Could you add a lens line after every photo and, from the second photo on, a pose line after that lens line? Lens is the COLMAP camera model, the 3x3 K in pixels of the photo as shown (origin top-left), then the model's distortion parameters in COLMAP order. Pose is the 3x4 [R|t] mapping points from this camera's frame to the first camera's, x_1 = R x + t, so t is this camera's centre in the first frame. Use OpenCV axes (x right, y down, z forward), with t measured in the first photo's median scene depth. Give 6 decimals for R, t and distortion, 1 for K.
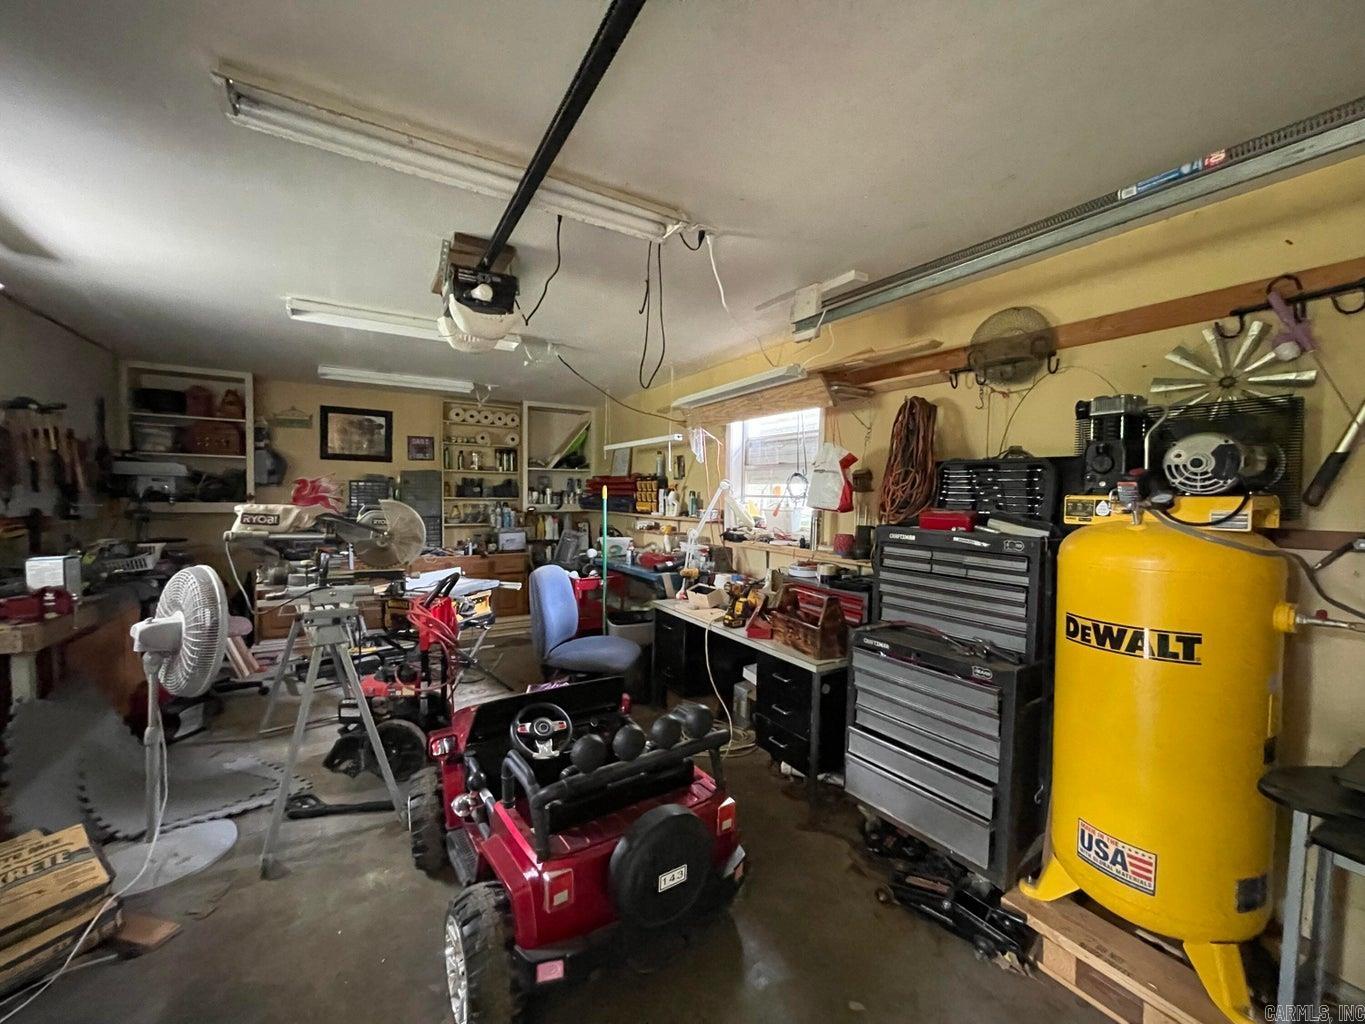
lens RADIAL K [[550.3, 0, 684.6], [0, 550.3, 517.1], [0, 0, 1]] dist [-0.003162, 0.000349]
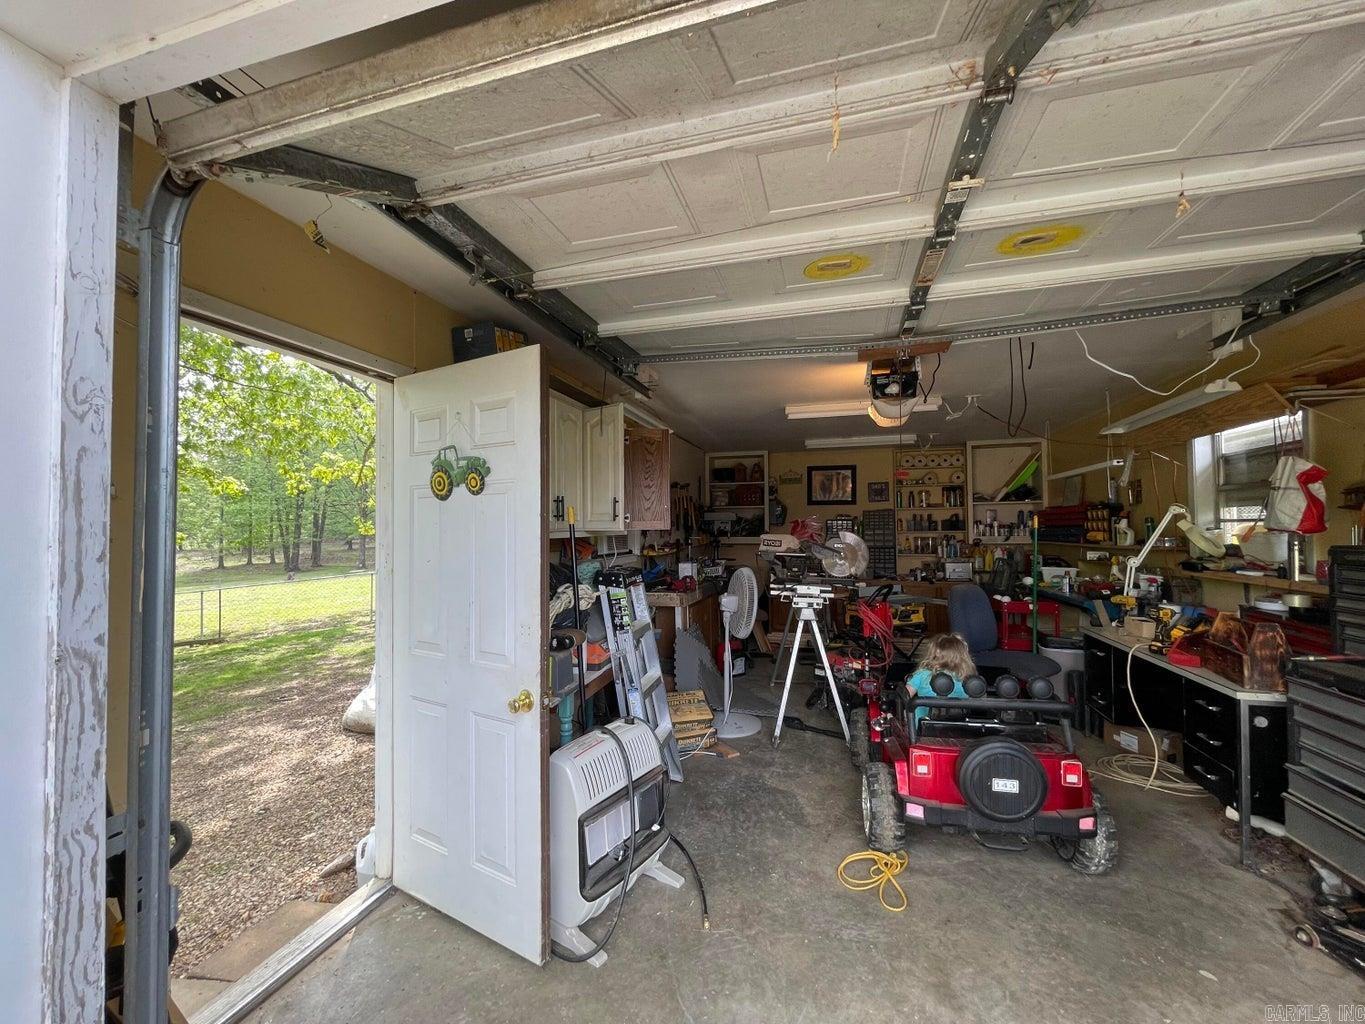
lens RADIAL K [[550.3, 0, 679.4], [0, 550.3, 517.3], [0, 0, 1]] dist [-0.003162, 0.000349]
pose [[0.679637, -0.038322, -0.732547, 0.149595], [-0.012976, 0.997850, -0.064239, 0.020568], [0.733434, 0.053164, 0.677679, -0.196724]]
